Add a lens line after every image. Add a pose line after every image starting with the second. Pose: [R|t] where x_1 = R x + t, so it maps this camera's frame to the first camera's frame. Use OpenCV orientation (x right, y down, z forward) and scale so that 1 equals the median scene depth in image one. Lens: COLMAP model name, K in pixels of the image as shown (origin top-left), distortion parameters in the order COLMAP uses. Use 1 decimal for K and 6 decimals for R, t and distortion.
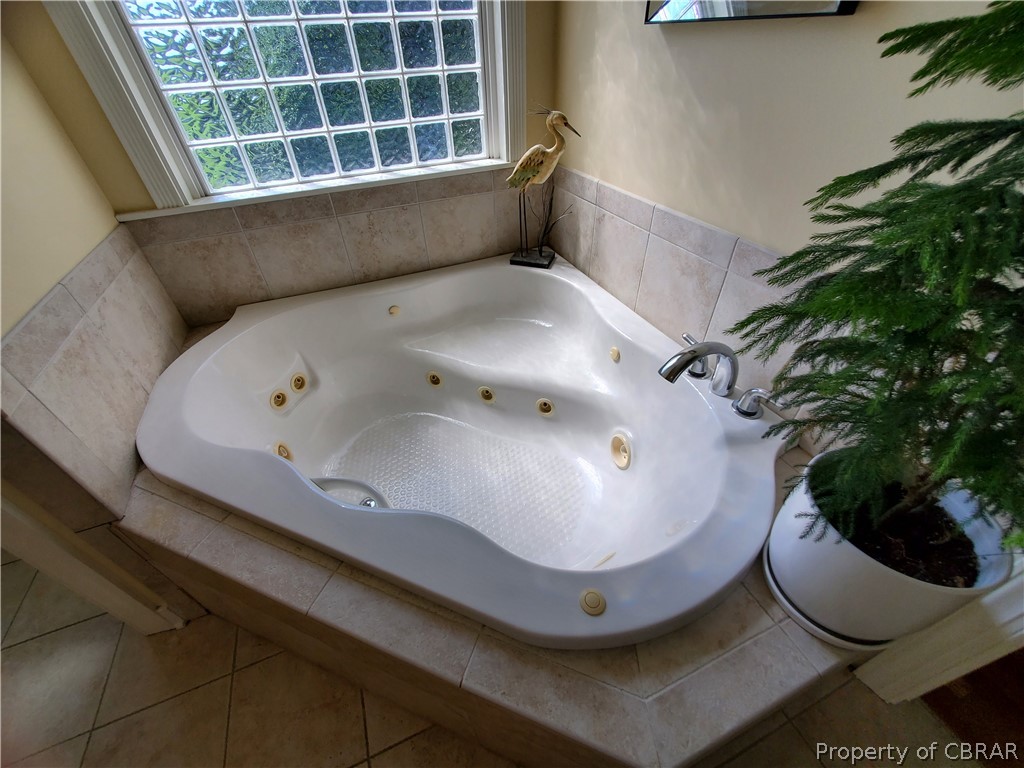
lens RADIAL K [[411.4, 0, 507.5], [0, 411.4, 381.4], [0, 0, 1]] dist [0.001670, -0.000266]
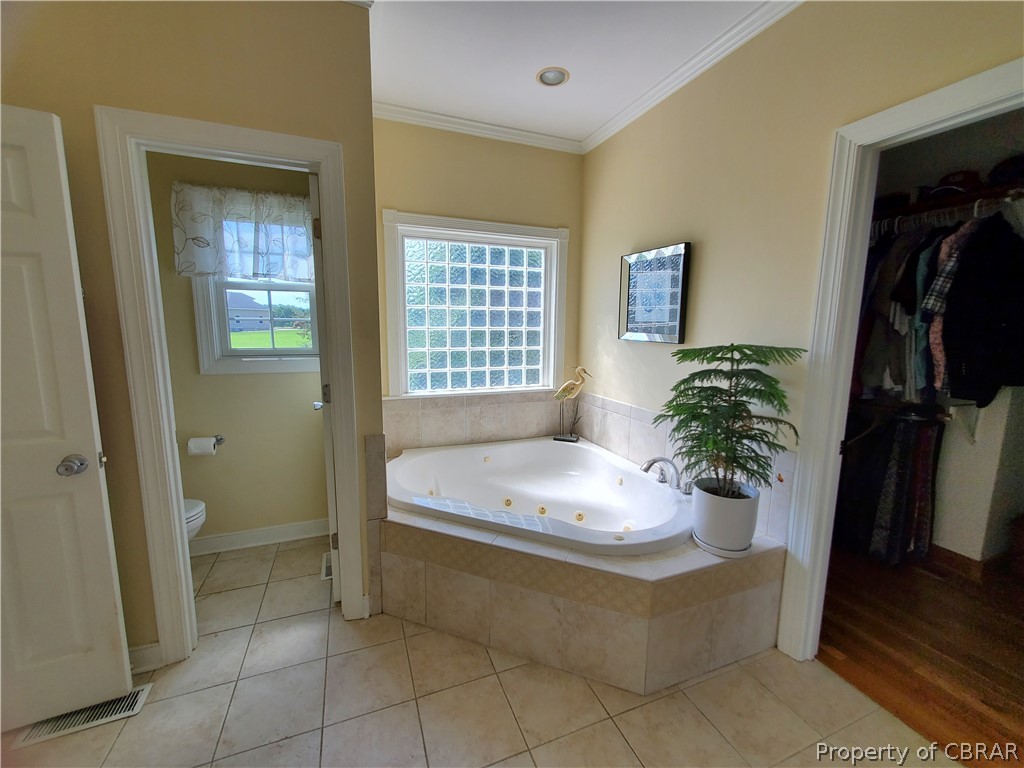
lens RADIAL K [[411.4, 0, 508.5], [0, 411.4, 382.4], [0, 0, 1]] dist [0.001670, -0.000266]
pose [[0.998676, 0.050561, -0.009480, -0.199591], [-0.047943, 0.848007, -0.527812, 0.479647], [-0.018648, 0.527568, 0.849308, -0.656112]]
